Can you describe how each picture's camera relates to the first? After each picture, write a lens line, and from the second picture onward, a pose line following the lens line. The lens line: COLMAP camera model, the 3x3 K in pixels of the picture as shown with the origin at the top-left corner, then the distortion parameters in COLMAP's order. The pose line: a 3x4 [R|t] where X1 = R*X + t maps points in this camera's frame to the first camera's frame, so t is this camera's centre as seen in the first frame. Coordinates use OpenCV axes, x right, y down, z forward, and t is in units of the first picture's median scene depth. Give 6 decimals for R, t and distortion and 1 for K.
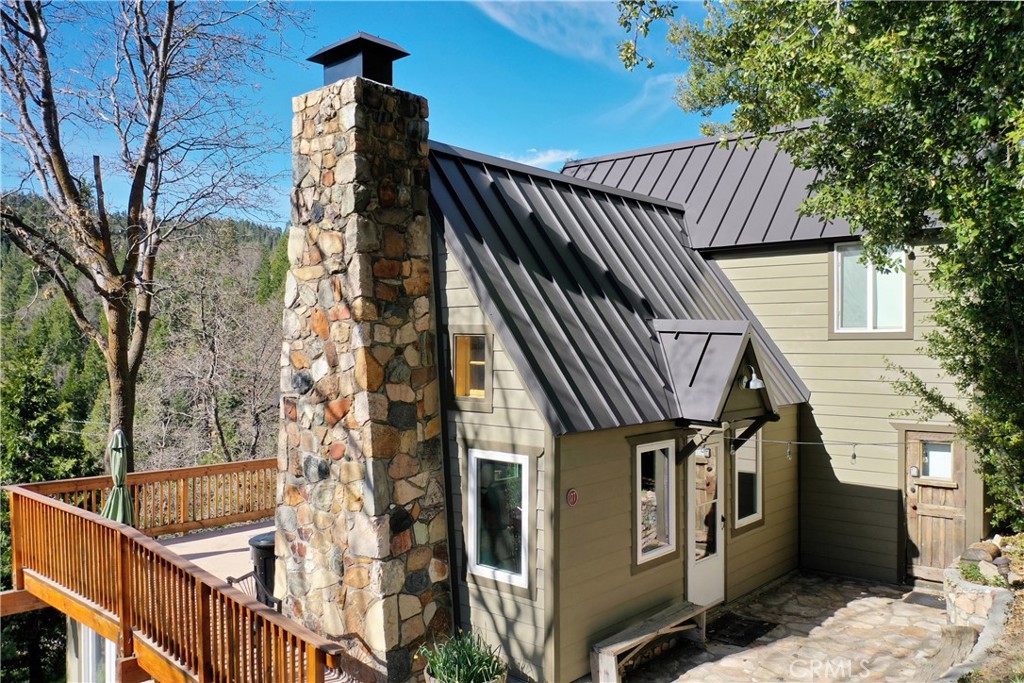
lens RADIAL K [[810.7, 0, 512.0], [0, 810.7, 341.5], [0, 0, 1]] dist [-0.021974, -0.003657]
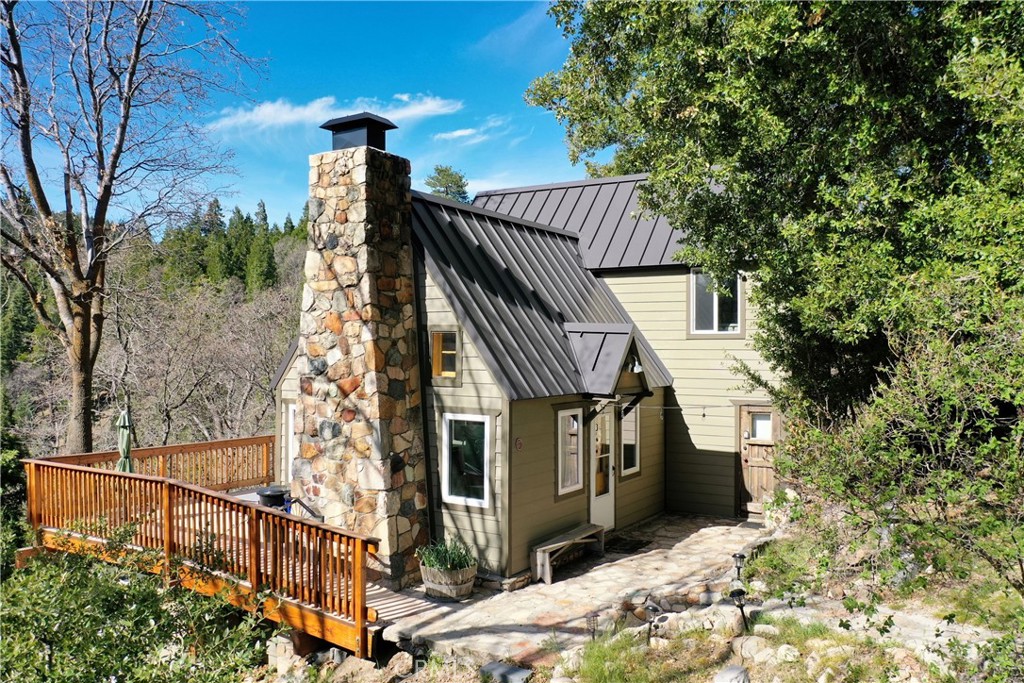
lens RADIAL K [[810.7, 0, 512.0], [0, 810.7, 341.5], [0, 0, 1]] dist [-0.021974, -0.003657]
pose [[0.986311, 0.005228, 0.164815, -0.162138], [-0.004126, 0.999967, -0.007028, 0.017018], [-0.164847, 0.006252, 0.986299, -0.390939]]
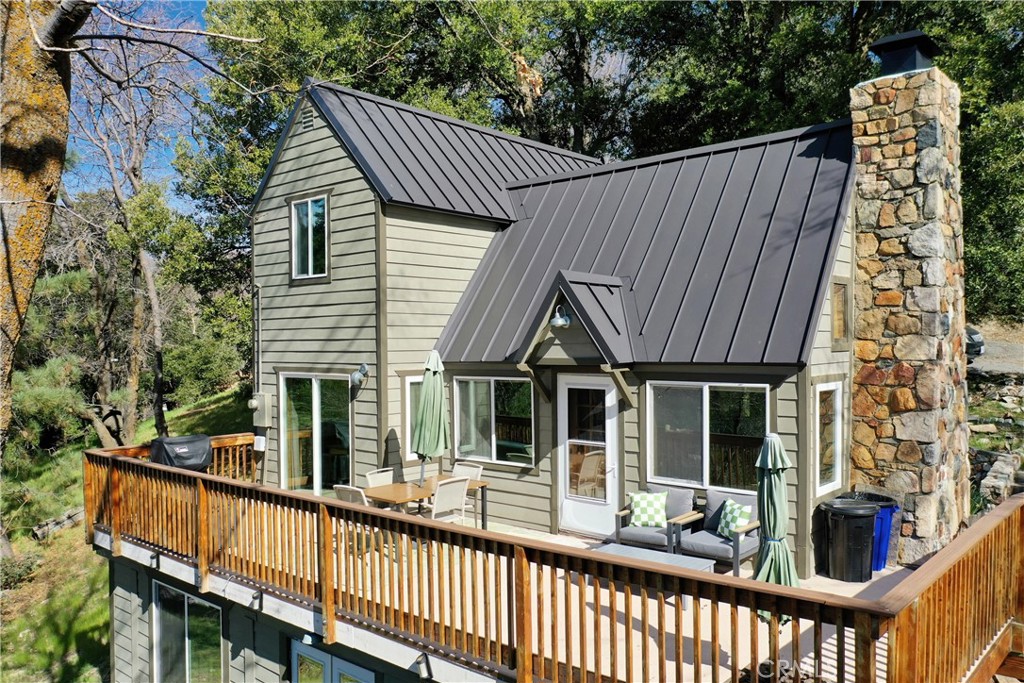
lens RADIAL K [[804.2, 0, 509.5], [0, 804.2, 345.4], [0, 0, 1]] dist [-0.008622, -0.006840]
pose [[0.007073, -0.002889, 0.999971, -1.392174], [0.016976, 0.999852, 0.002769, 0.066641], [-0.999831, 0.016956, 0.007121, 1.602327]]
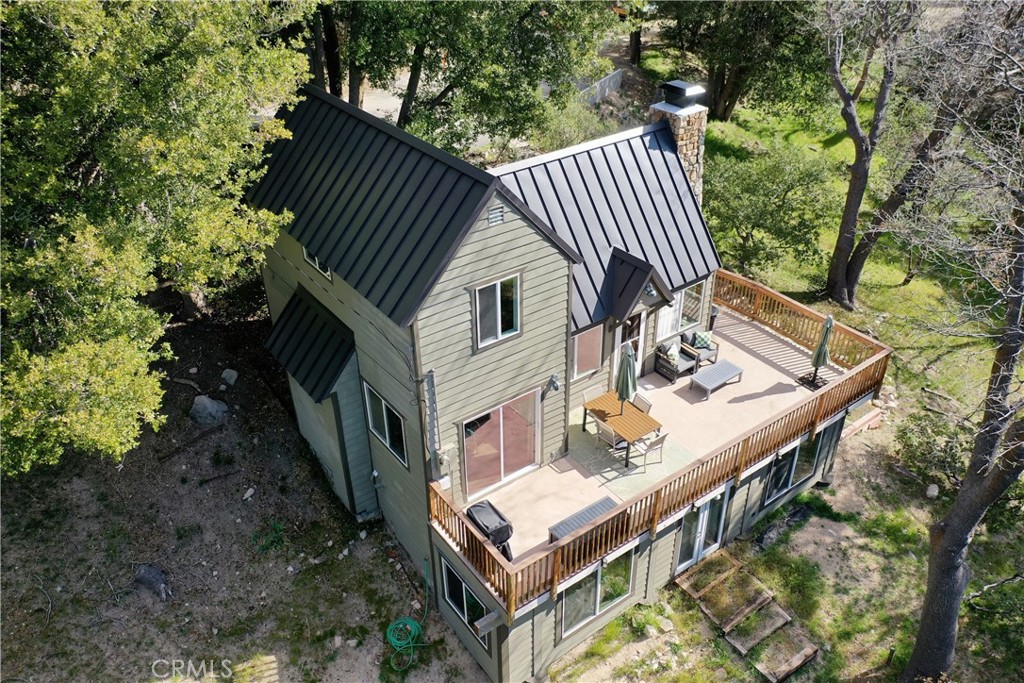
lens RADIAL K [[804.2, 0, 509.5], [0, 804.2, 345.4], [0, 0, 1]] dist [-0.008622, -0.006840]
pose [[-0.974629, -0.101518, 0.199483, -0.249420], [0.025648, 0.834707, 0.550096, -1.042488], [-0.222354, 0.541256, -0.810926, 3.449638]]
